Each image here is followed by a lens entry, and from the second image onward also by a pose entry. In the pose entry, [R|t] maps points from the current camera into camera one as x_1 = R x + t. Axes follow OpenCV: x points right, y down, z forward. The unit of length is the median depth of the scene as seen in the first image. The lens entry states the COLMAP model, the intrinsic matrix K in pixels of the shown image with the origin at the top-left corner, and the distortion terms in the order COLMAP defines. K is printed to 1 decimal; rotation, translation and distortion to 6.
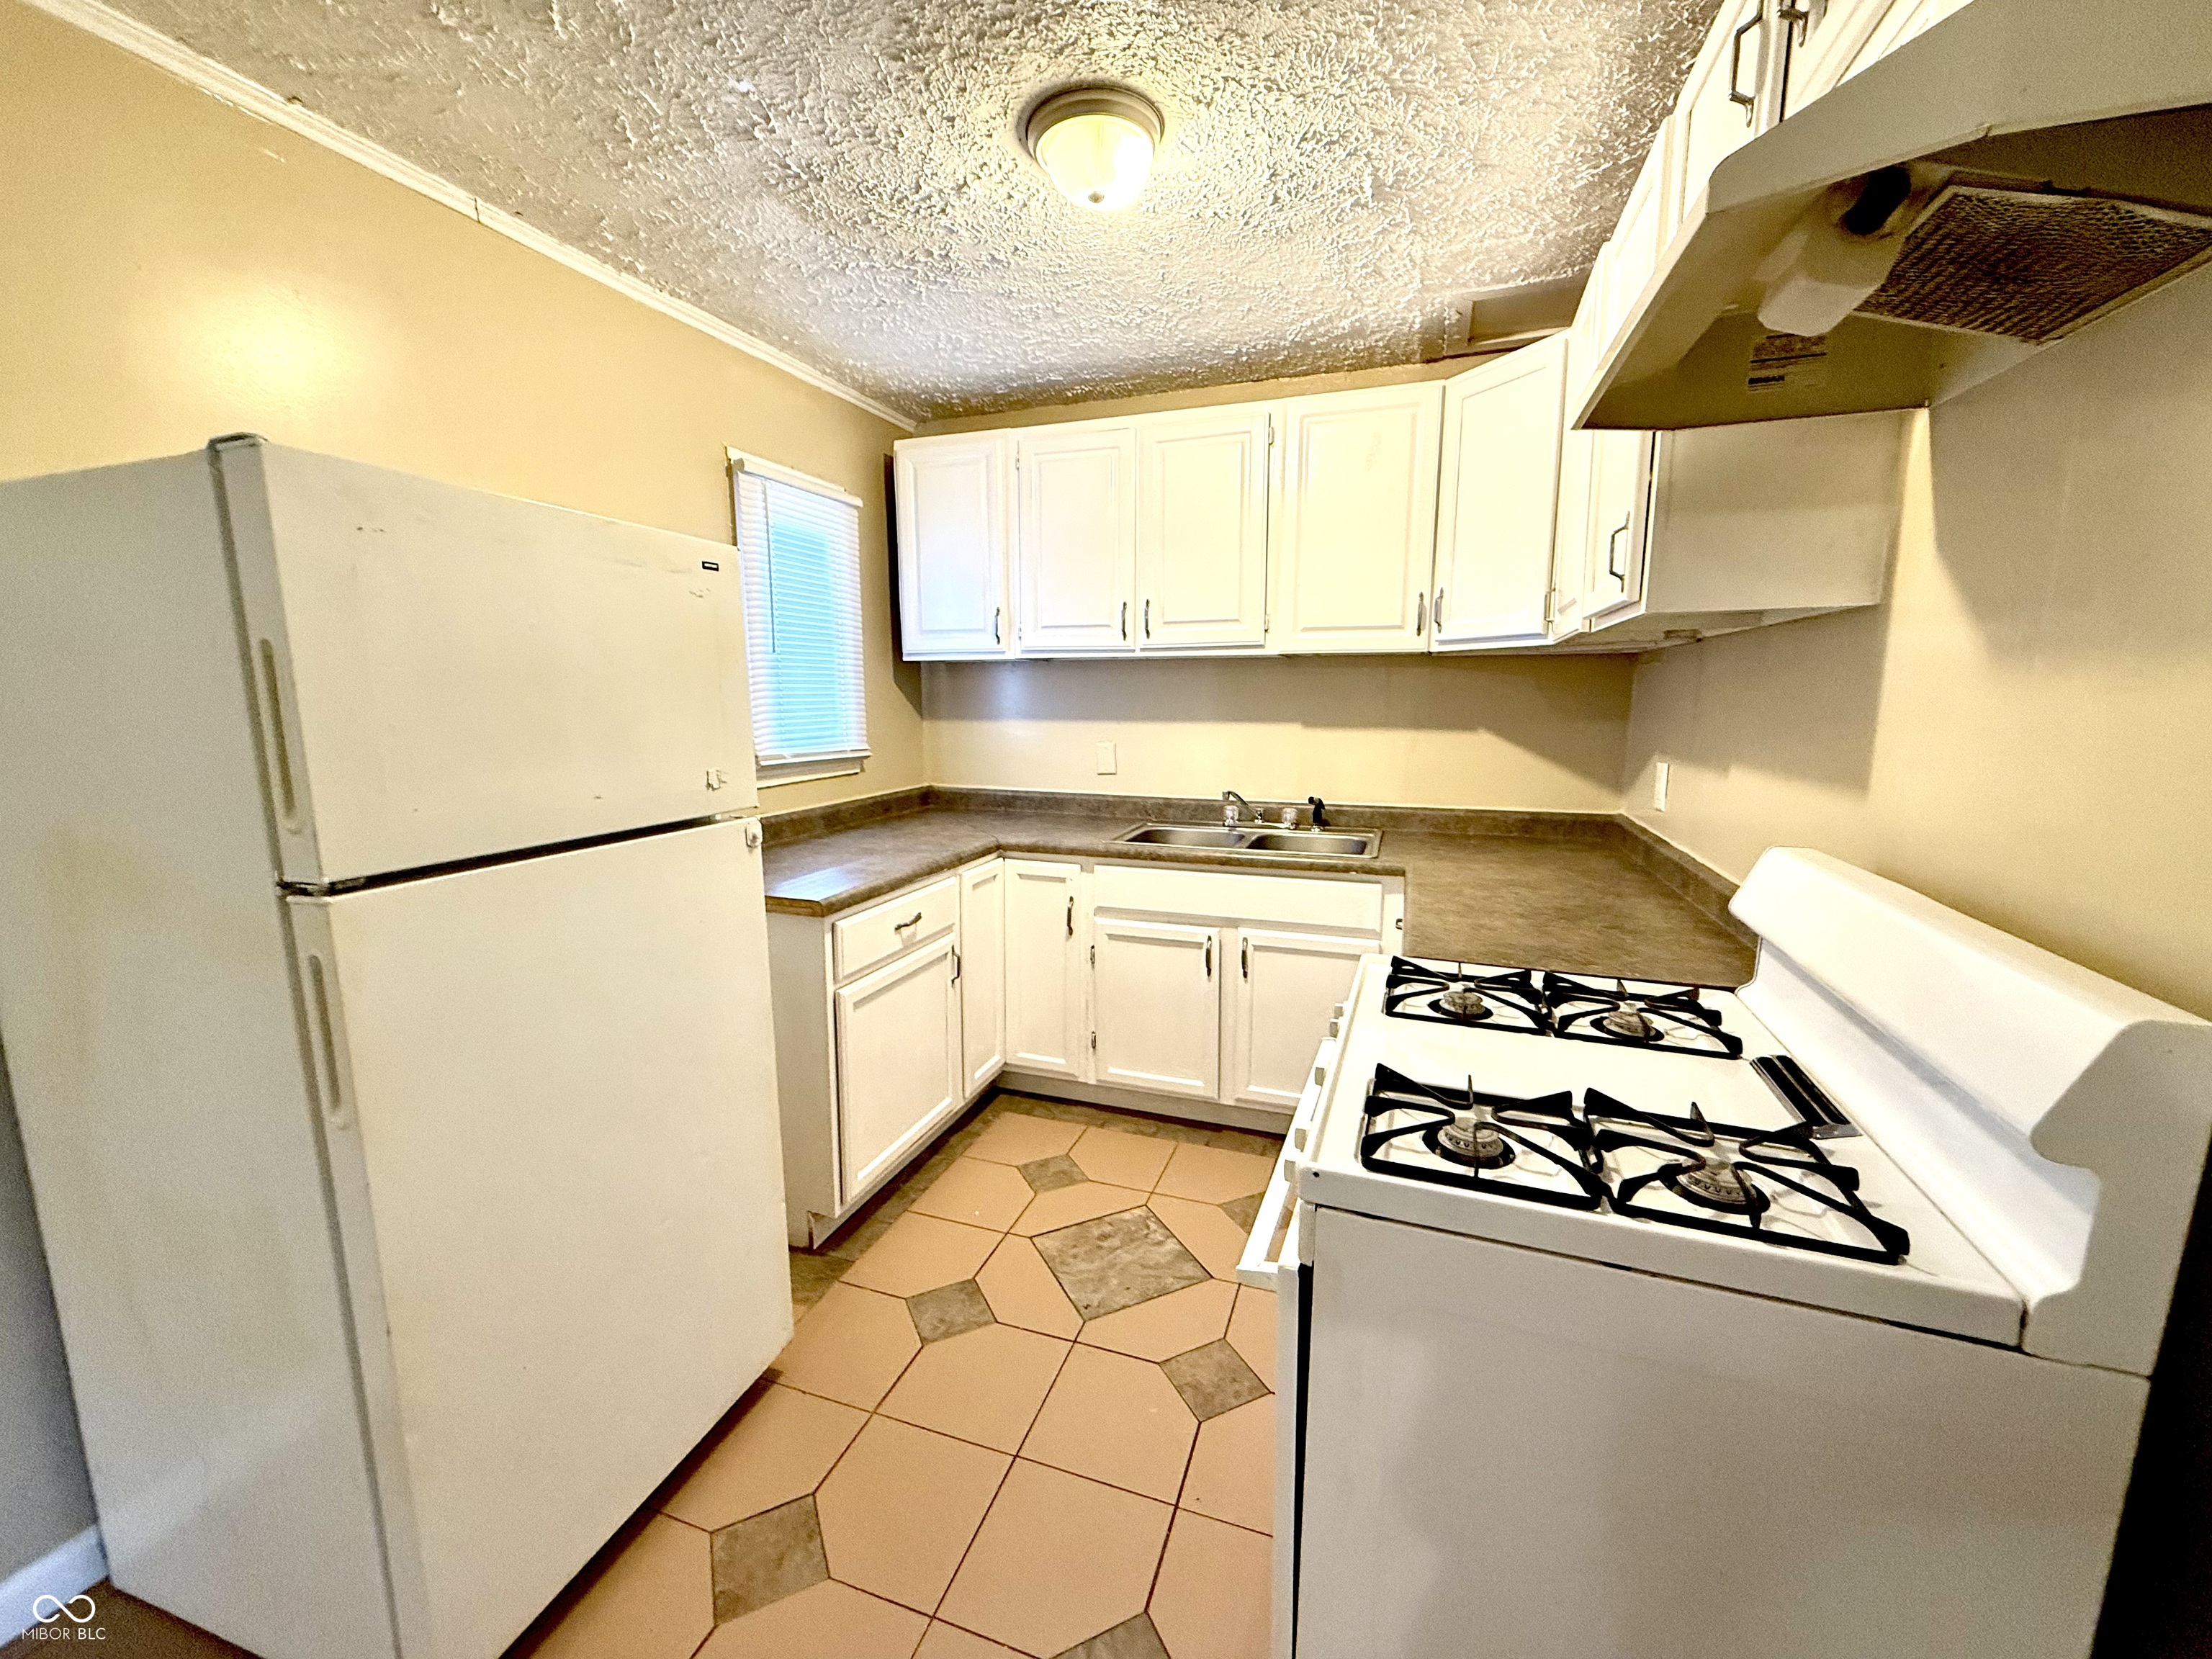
lens RADIAL K [[878.5, 0, 1102.9], [0, 878.5, 834.3], [0, 0, 1]] dist [0.001258, -0.000016]
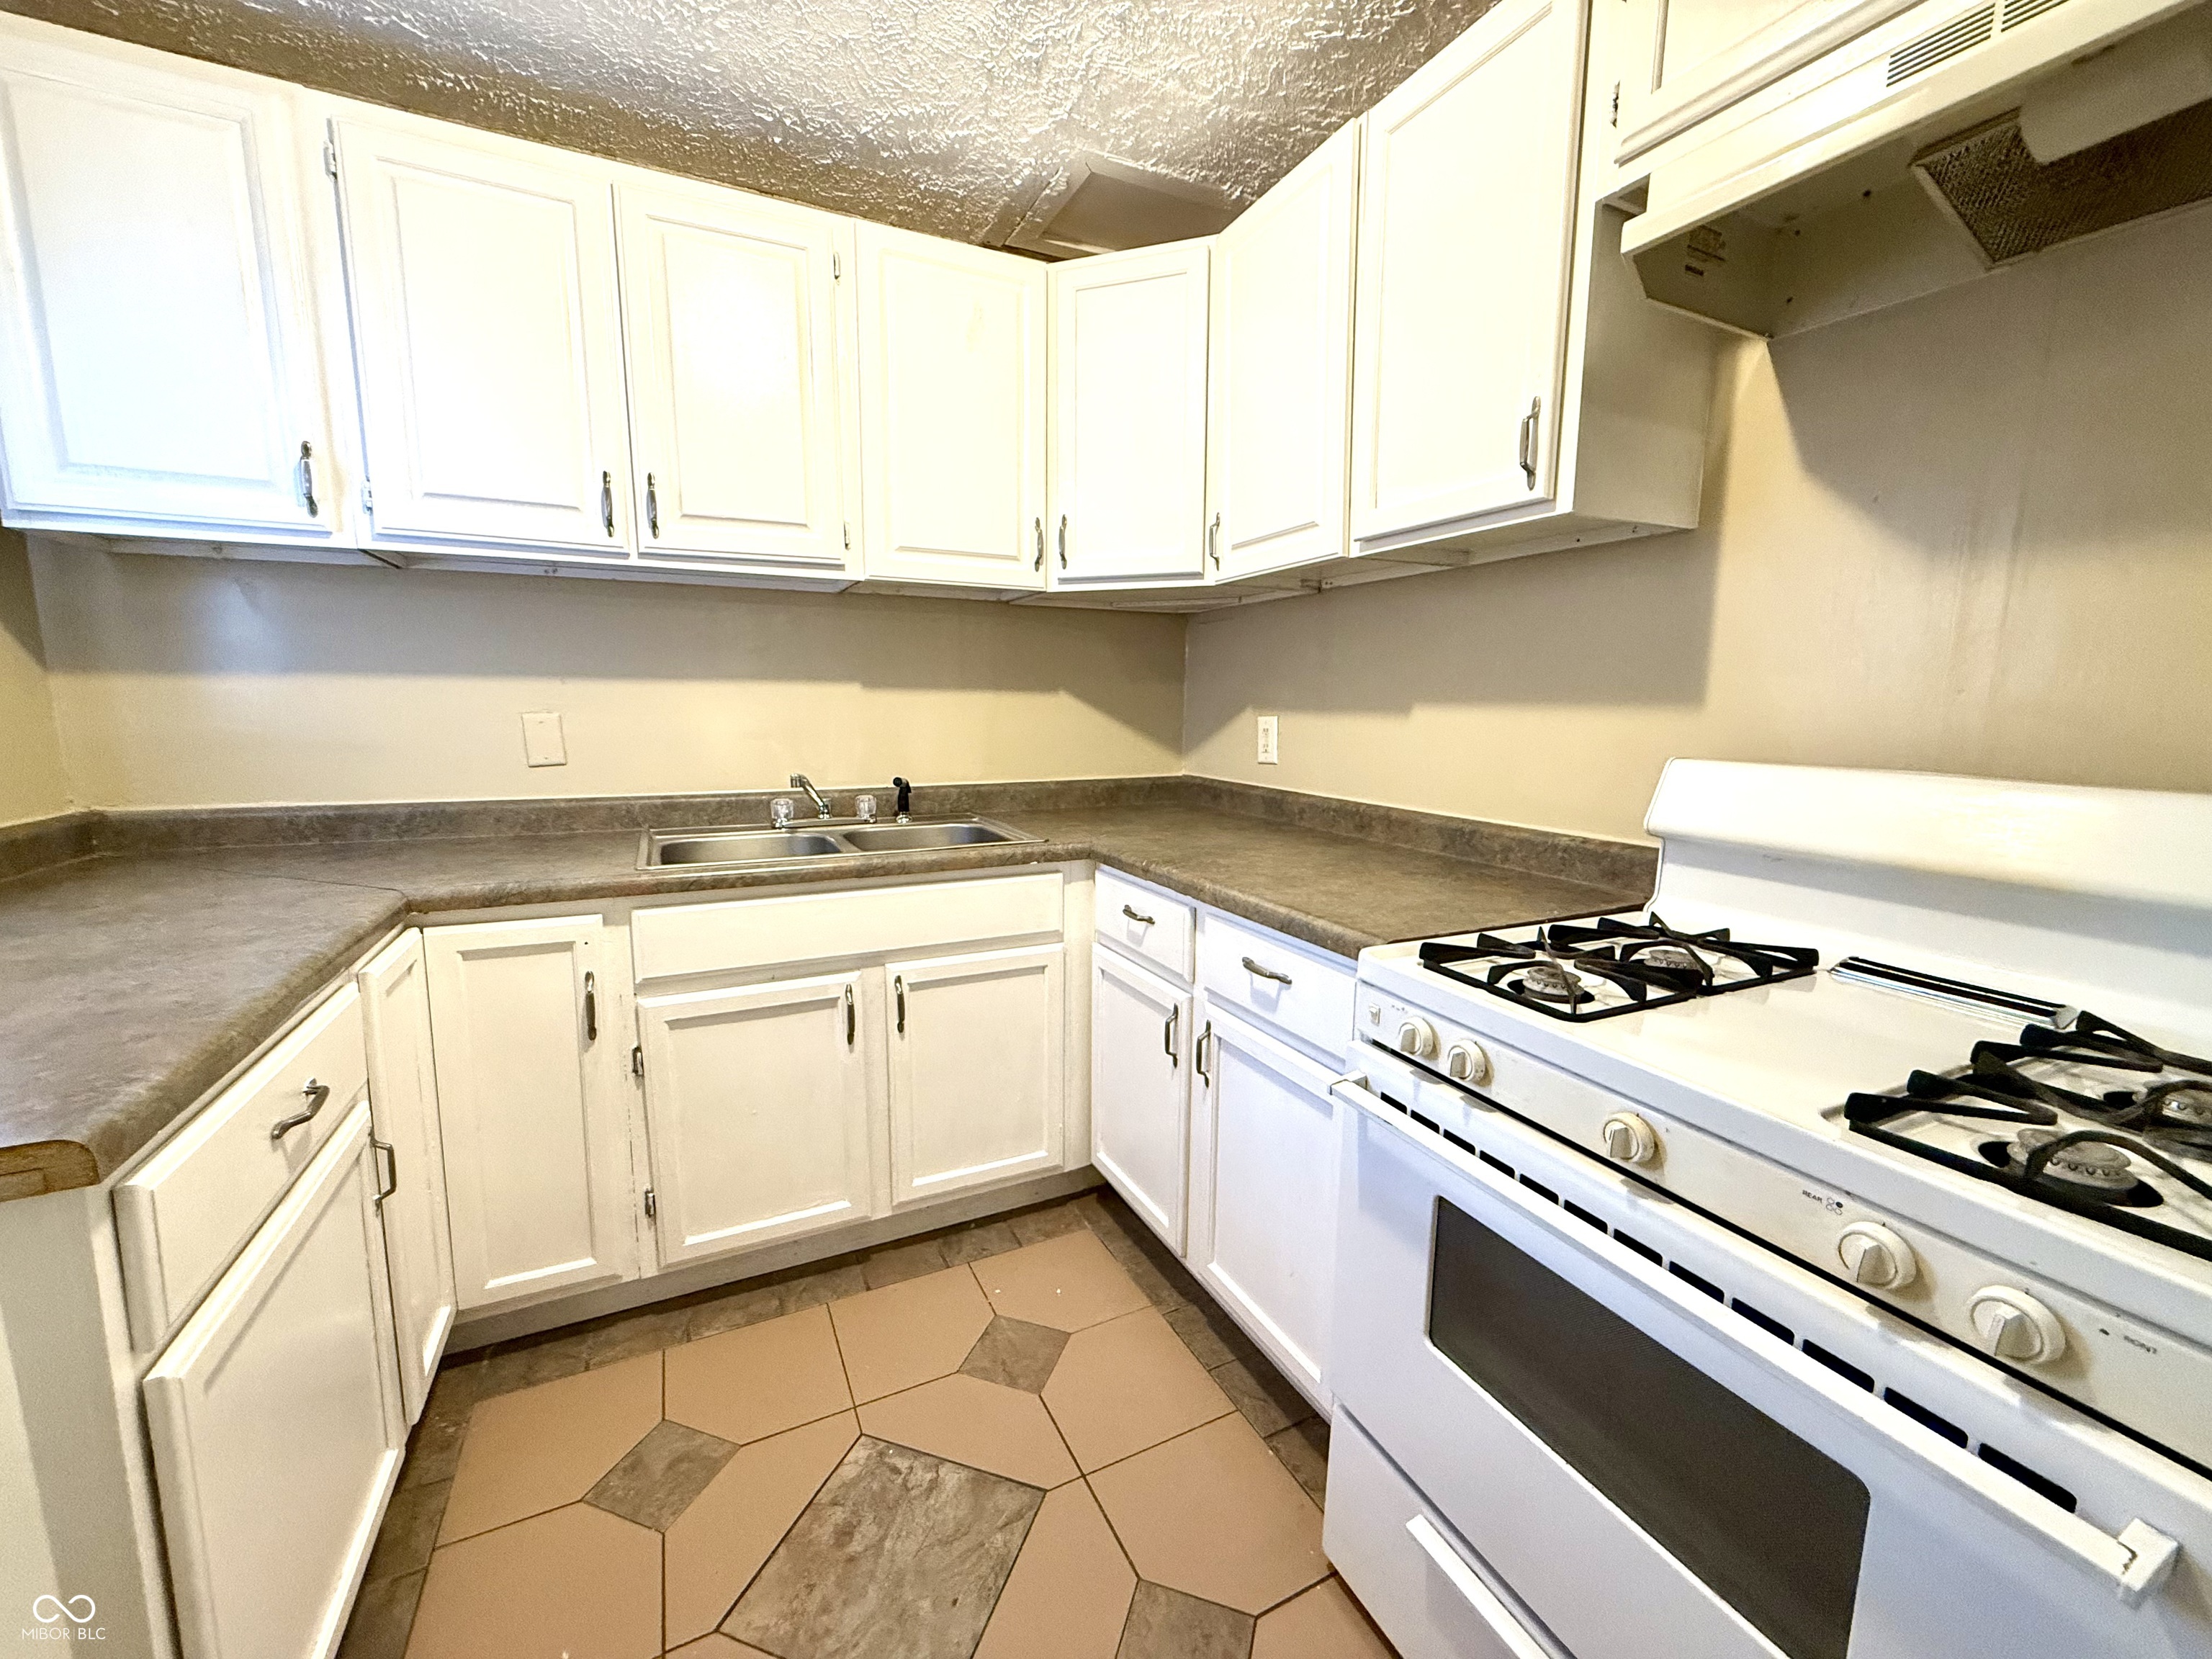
lens RADIAL K [[878.5, 0, 1099.4], [0, 878.5, 832.2], [0, 0, 1]] dist [0.001258, -0.000016]
pose [[0.698535, -0.100507, 0.708482, -0.202944], [0.107246, 0.993609, 0.035216, -0.003708], [-0.707493, 0.051382, 0.704850, 0.370619]]
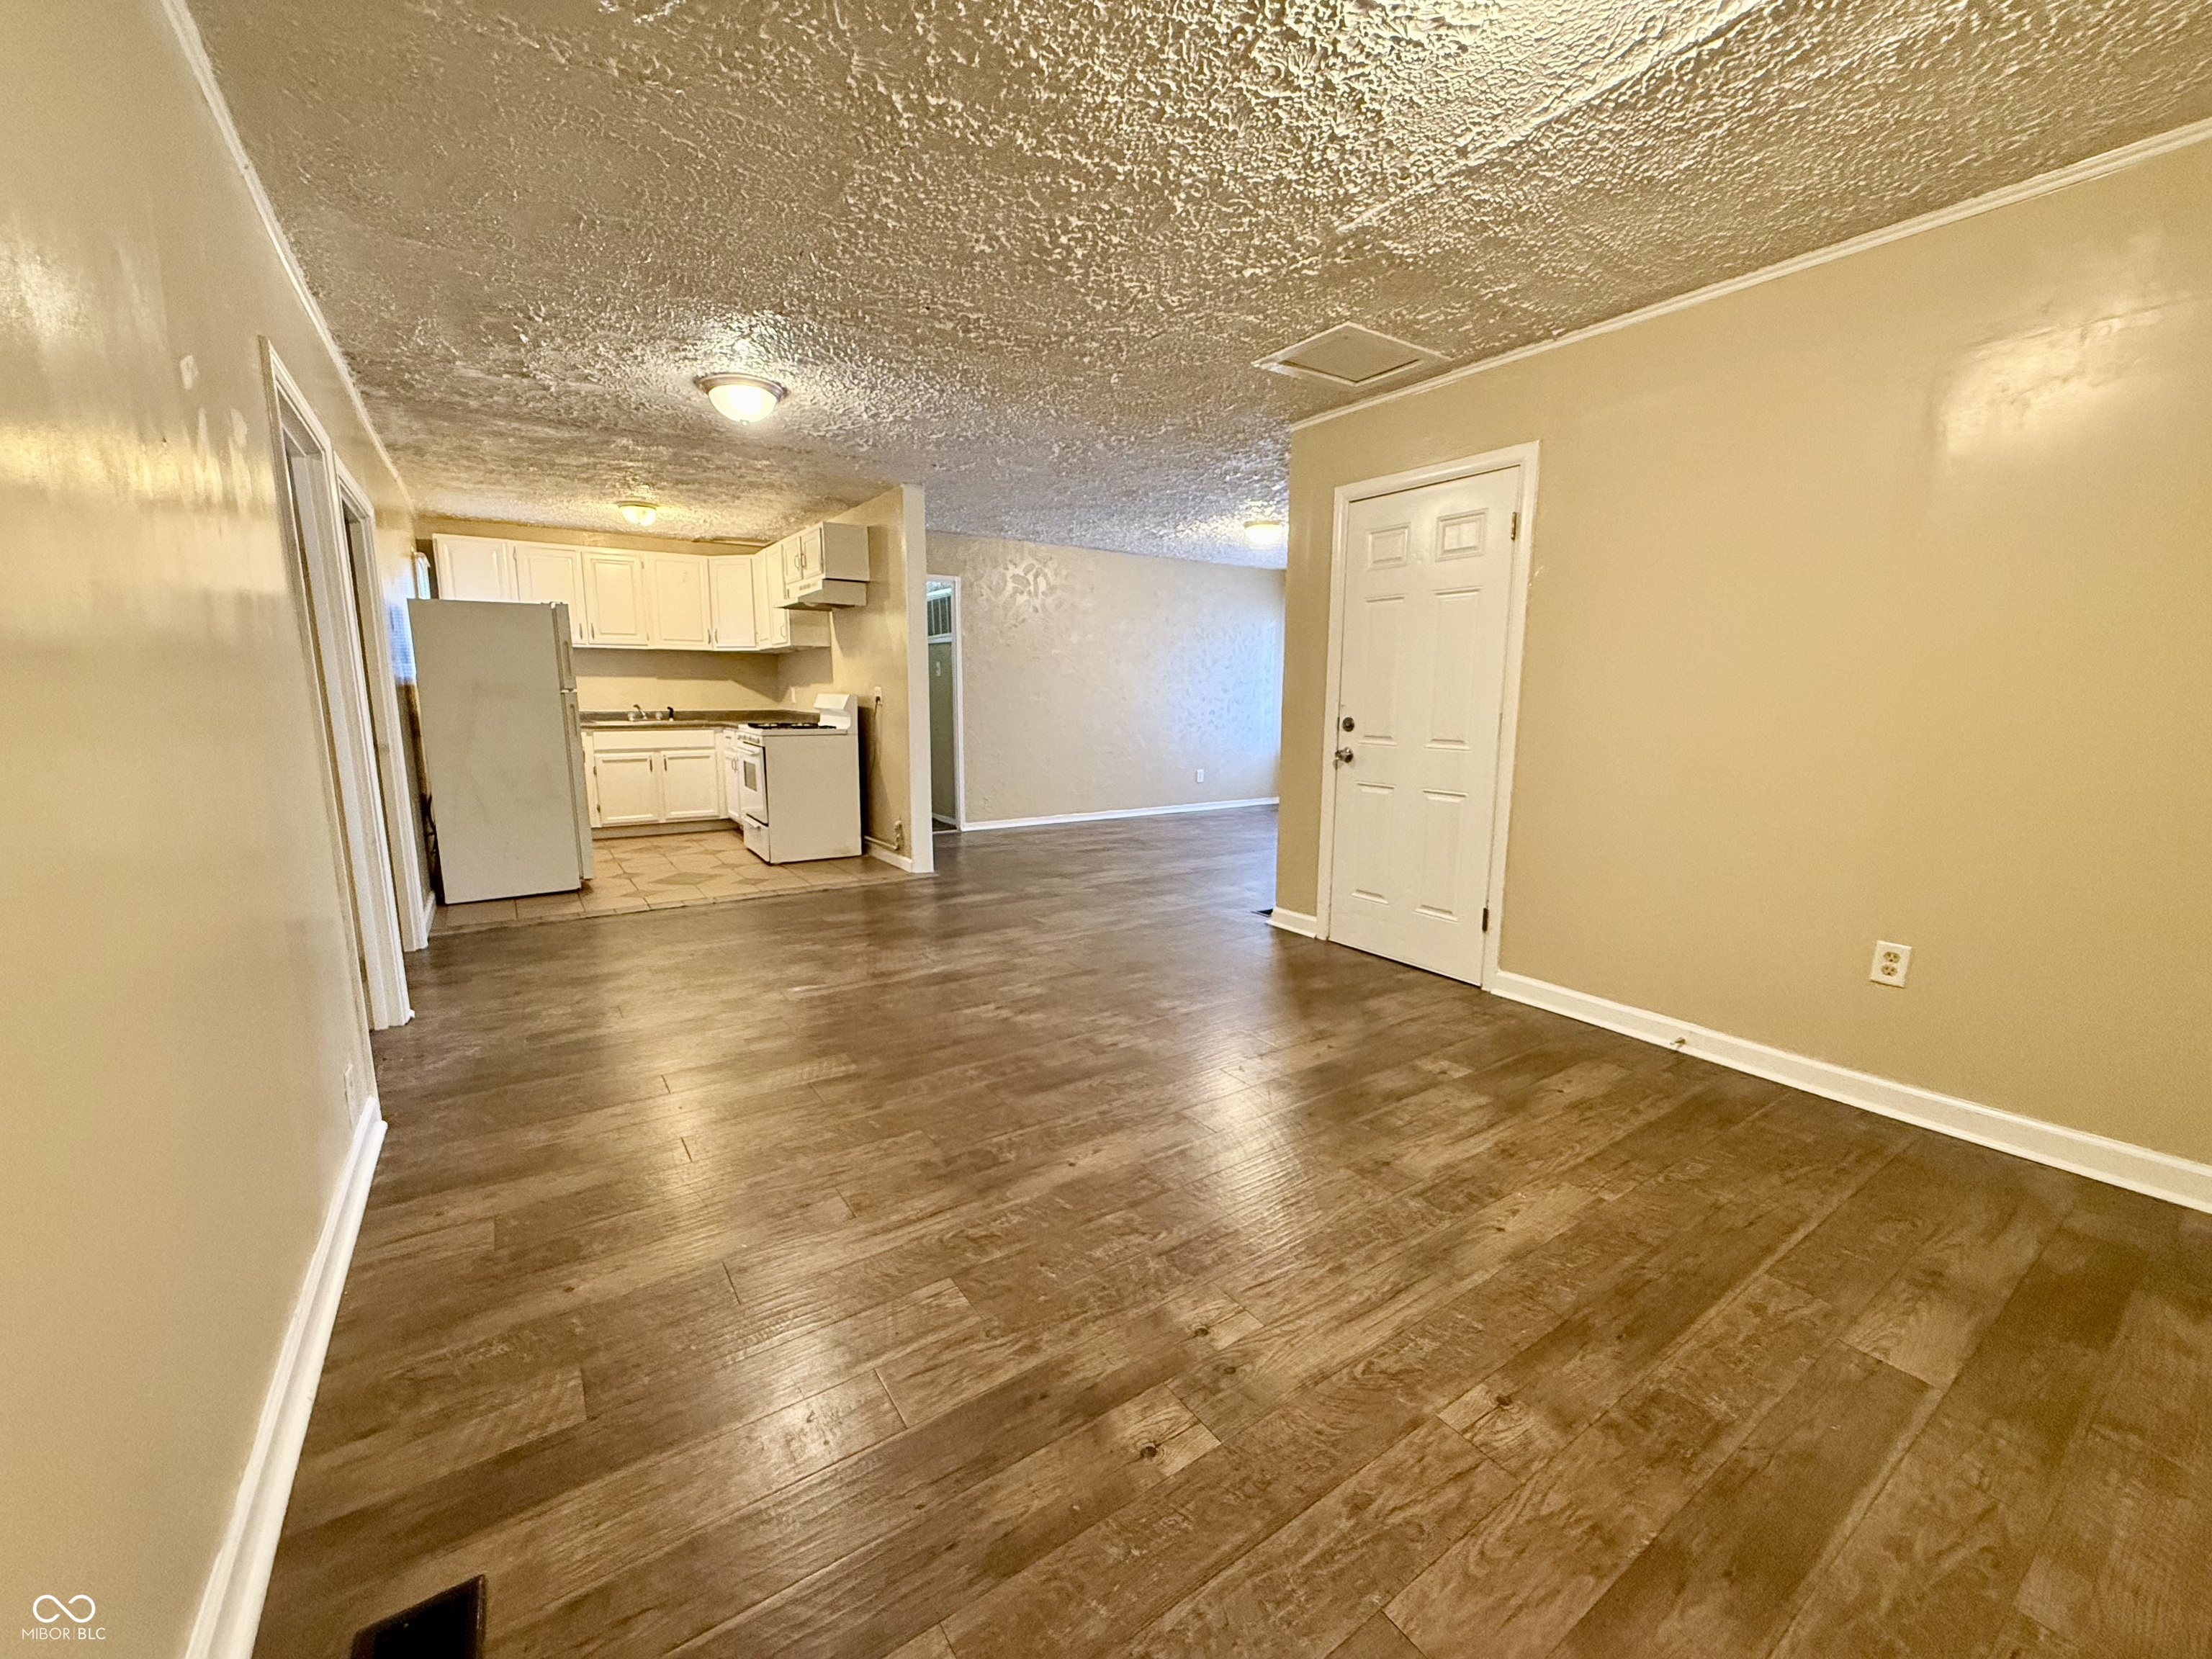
lens RADIAL K [[878.5, 0, 1102.5], [0, 878.5, 831.1], [0, 0, 1]] dist [0.001258, -0.000016]
pose [[0.591929, -0.121134, 0.796836, -1.163110], [0.122818, 0.990652, 0.059362, 0.338690], [-0.796578, 0.062728, 0.601273, -1.594416]]
